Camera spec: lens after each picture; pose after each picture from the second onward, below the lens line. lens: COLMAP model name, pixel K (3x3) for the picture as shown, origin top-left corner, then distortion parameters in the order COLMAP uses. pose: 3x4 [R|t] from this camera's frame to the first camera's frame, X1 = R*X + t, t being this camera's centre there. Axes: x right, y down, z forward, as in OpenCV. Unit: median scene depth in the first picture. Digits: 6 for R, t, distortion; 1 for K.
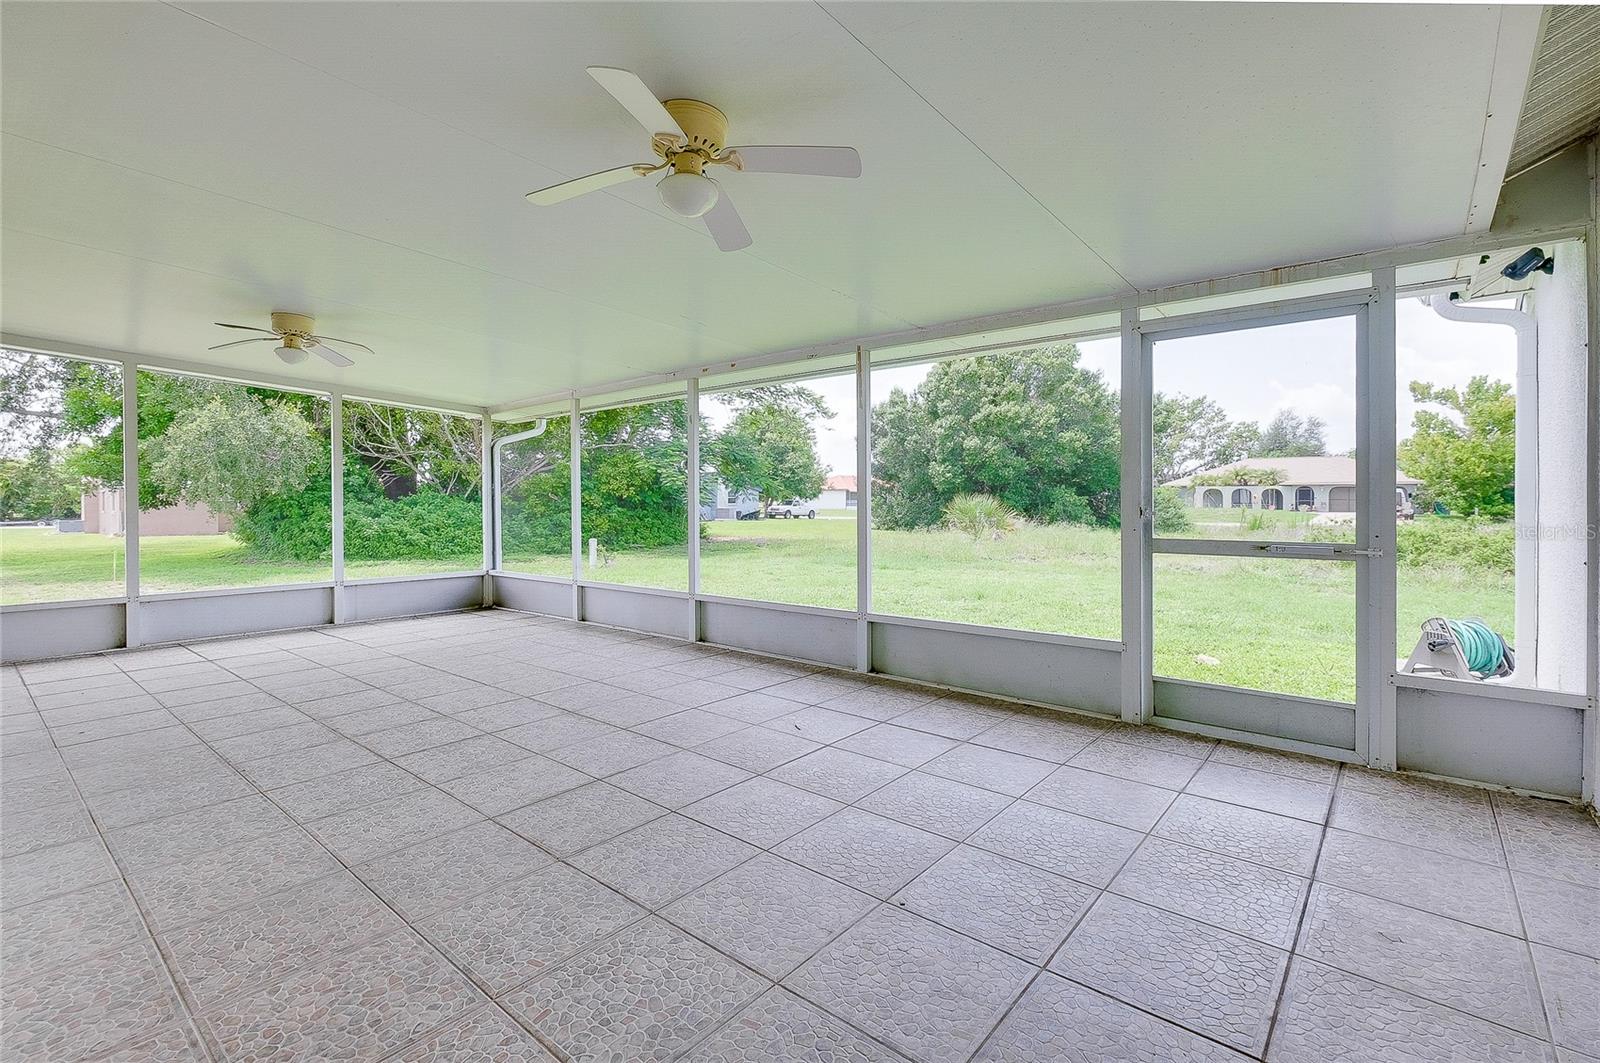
lens RADIAL K [[713.5, 0, 783.0], [0, 713.5, 494.5], [0, 0, 1]] dist [0.002510, 0.001274]
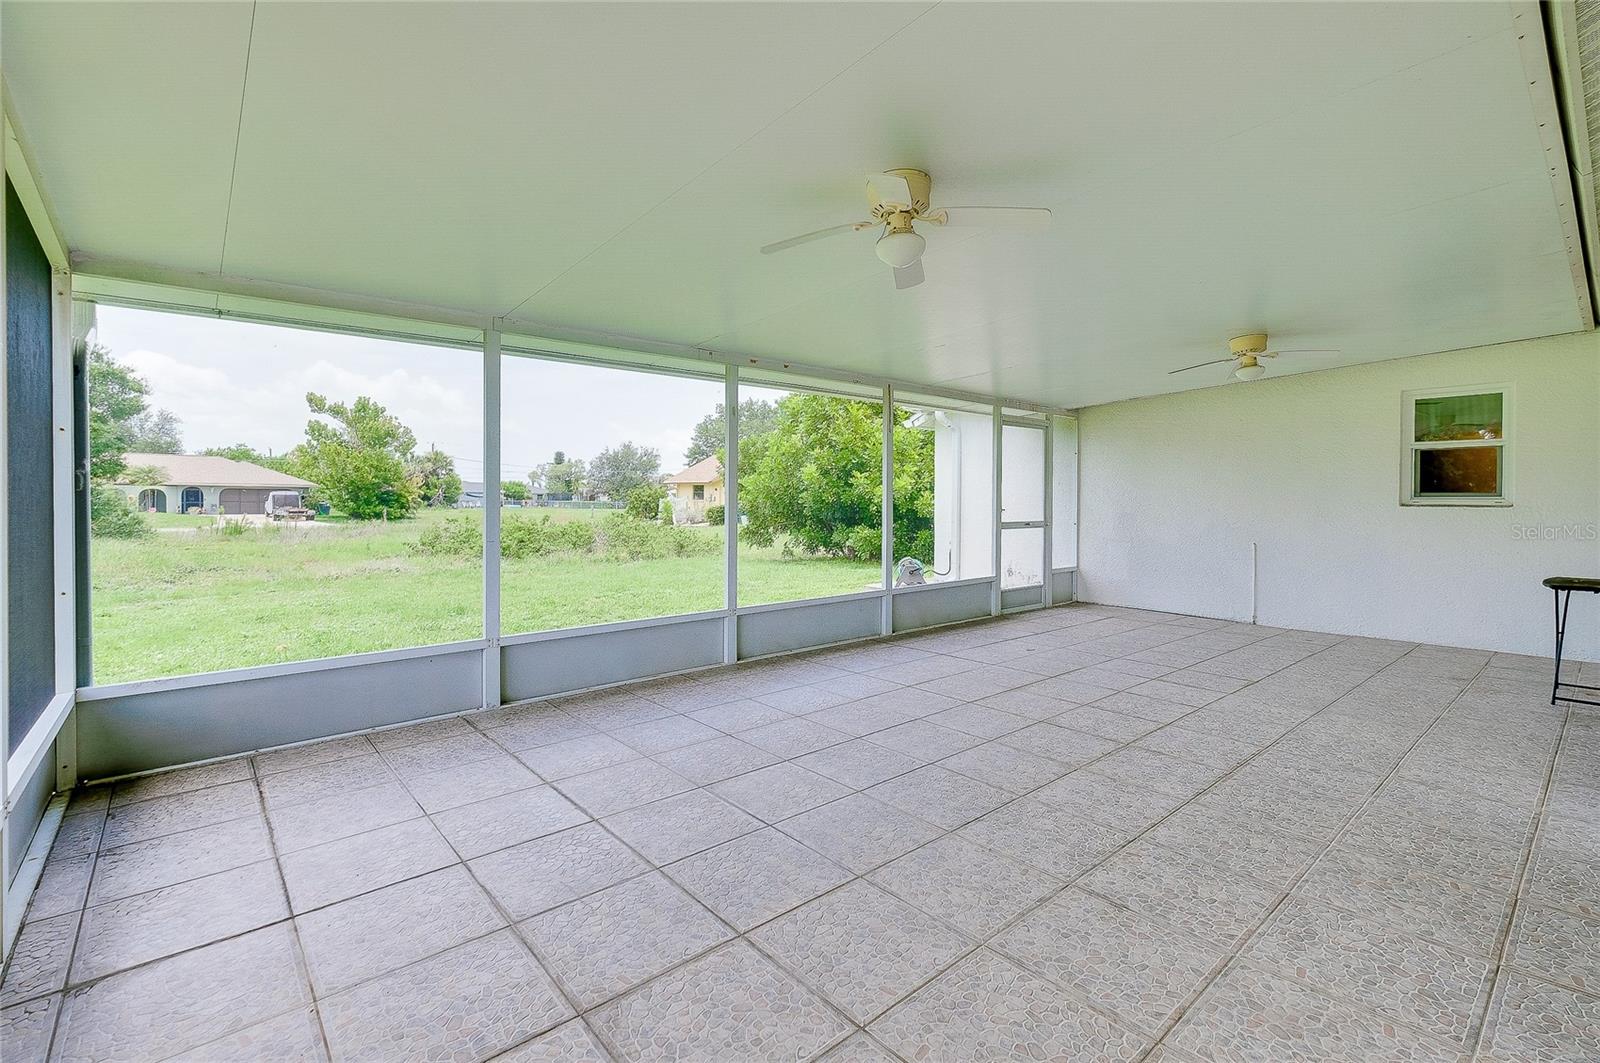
lens RADIAL K [[713.5, 0, 813.9], [0, 713.5, 514.5], [0, 0, 1]] dist [0.002510, 0.001274]
pose [[0.148777, -0.015719, 0.988746, -0.254610], [-0.009636, 0.999803, 0.017345, 0.001537], [-0.988824, -0.012108, 0.148596, 0.198872]]
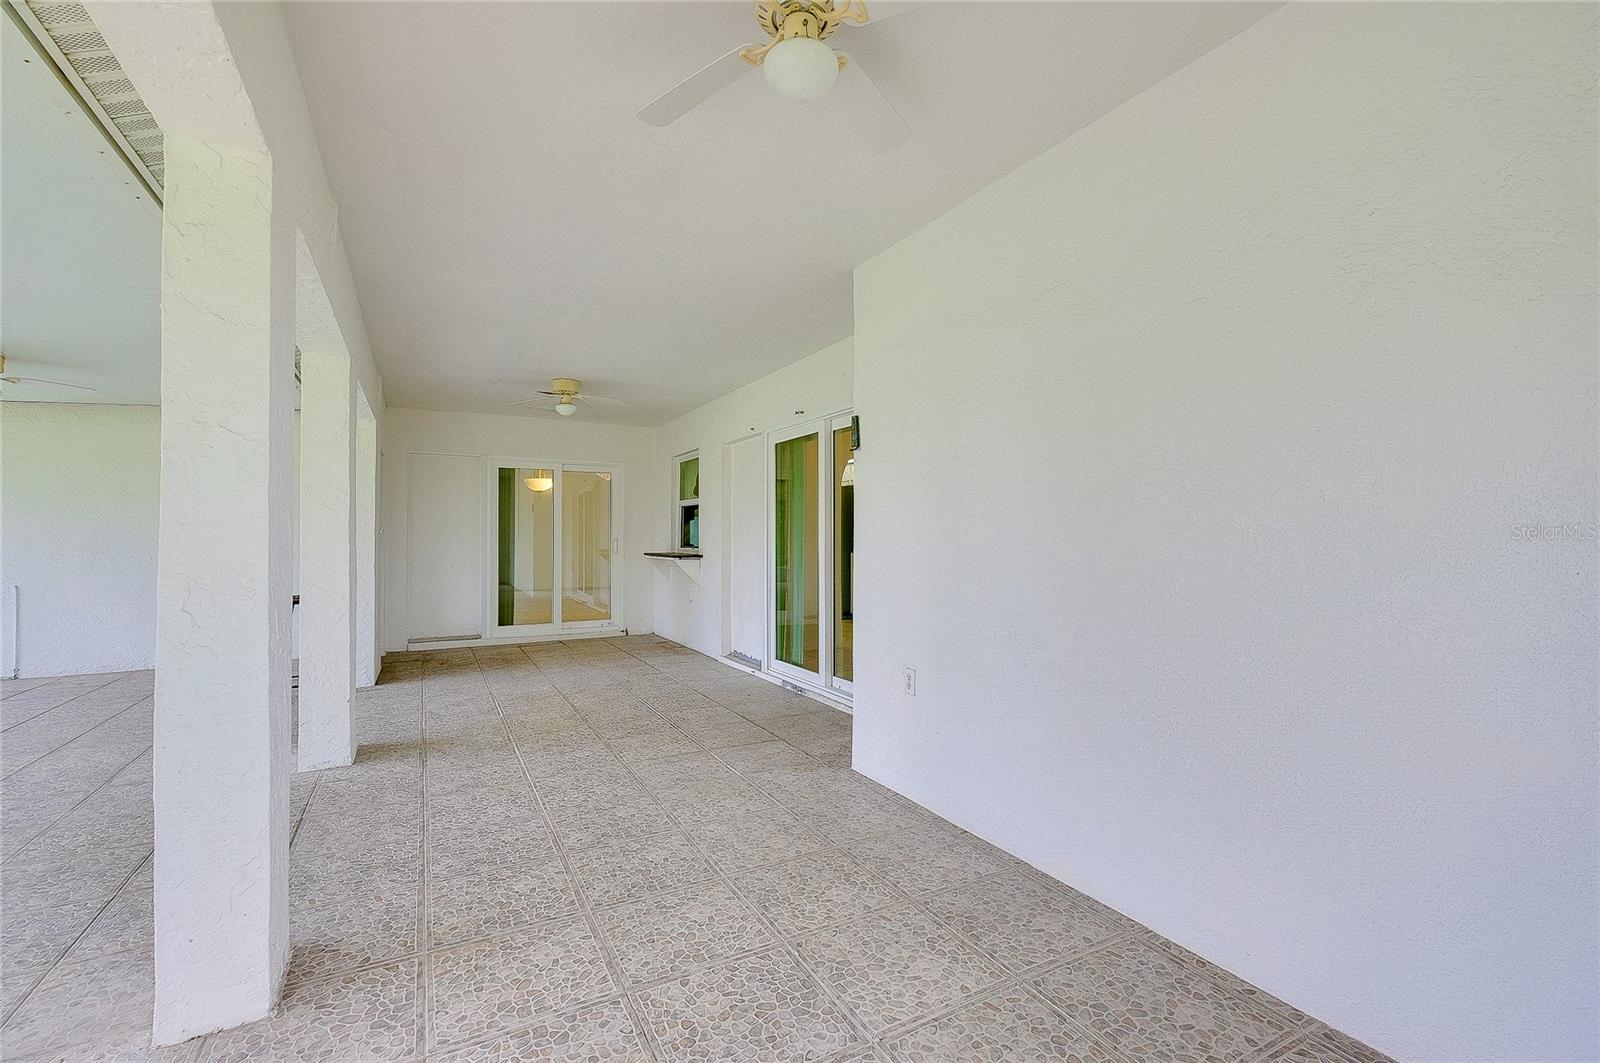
lens RADIAL K [[713.5, 0, 793.2], [0, 713.5, 528.9], [0, 0, 1]] dist [0.002510, 0.001274]
pose [[-0.924022, 0.007378, 0.382268, -0.297761], [0.002041, 0.999895, -0.014364, 0.000405], [-0.382334, -0.012493, -0.923940, 0.194420]]
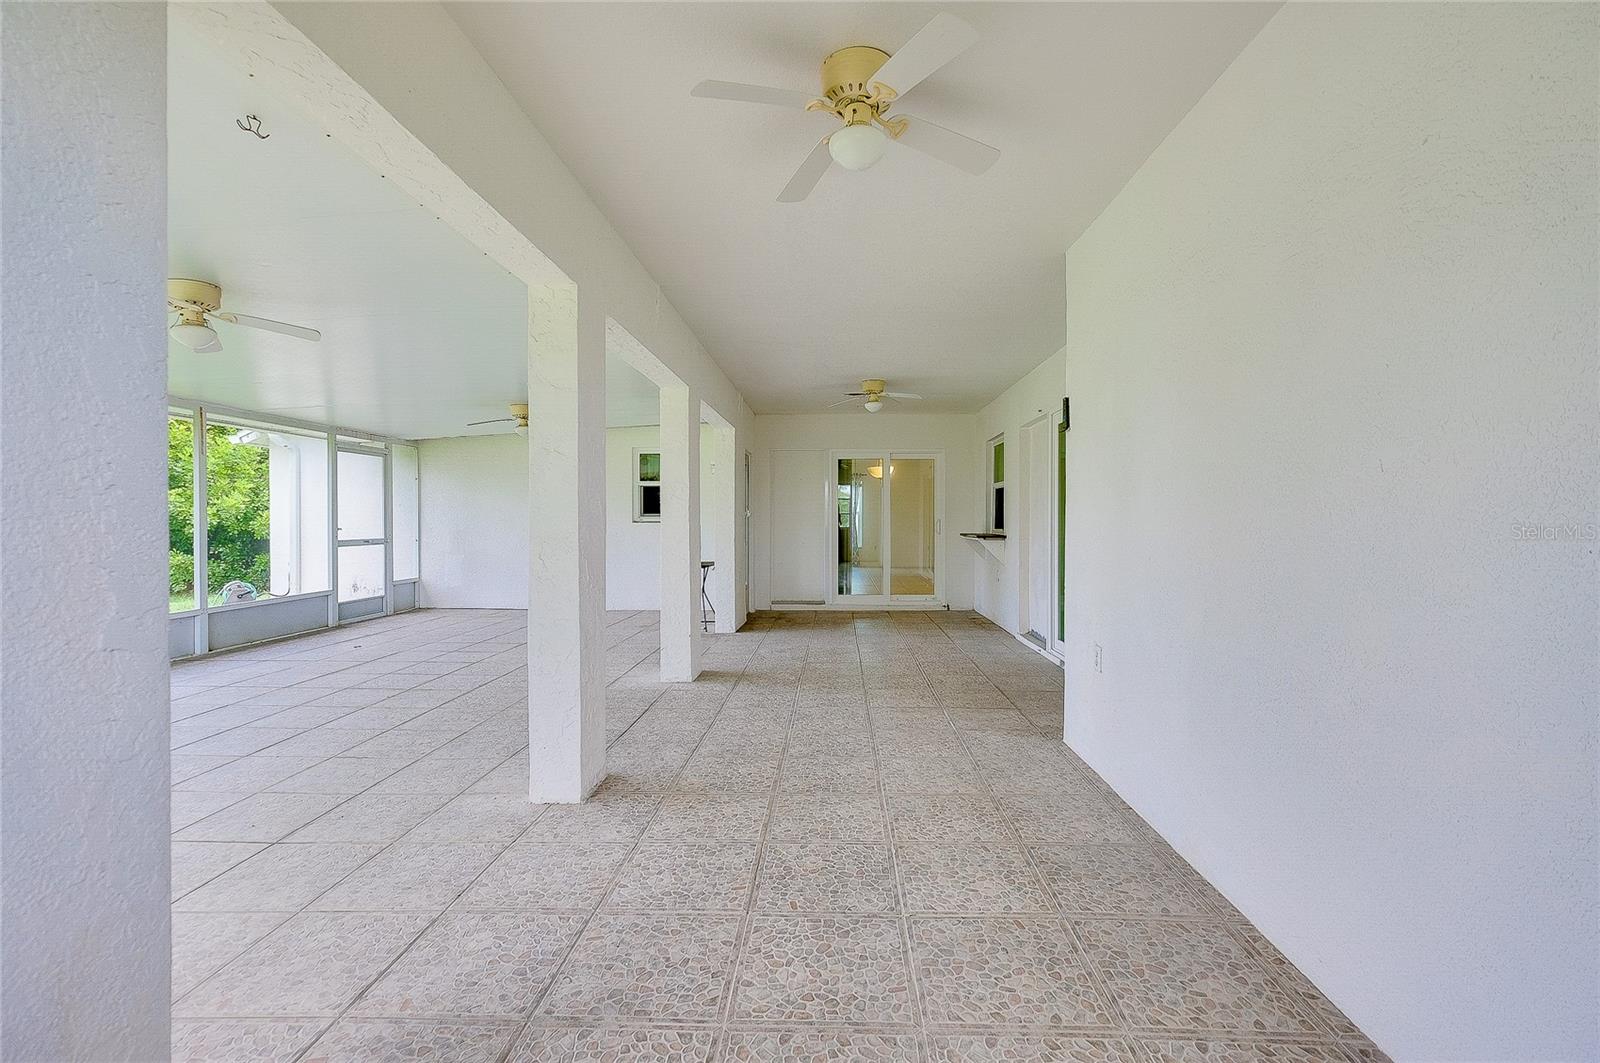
lens RADIAL K [[713.5, 0, 789.3], [0, 713.5, 524.6], [0, 0, 1]] dist [0.002510, 0.001274]
pose [[-0.585870, -0.001457, 0.810404, -0.341327], [0.000860, 0.999997, 0.002419, 0.001411], [-0.810405, 0.002114, -0.585866, 0.188857]]
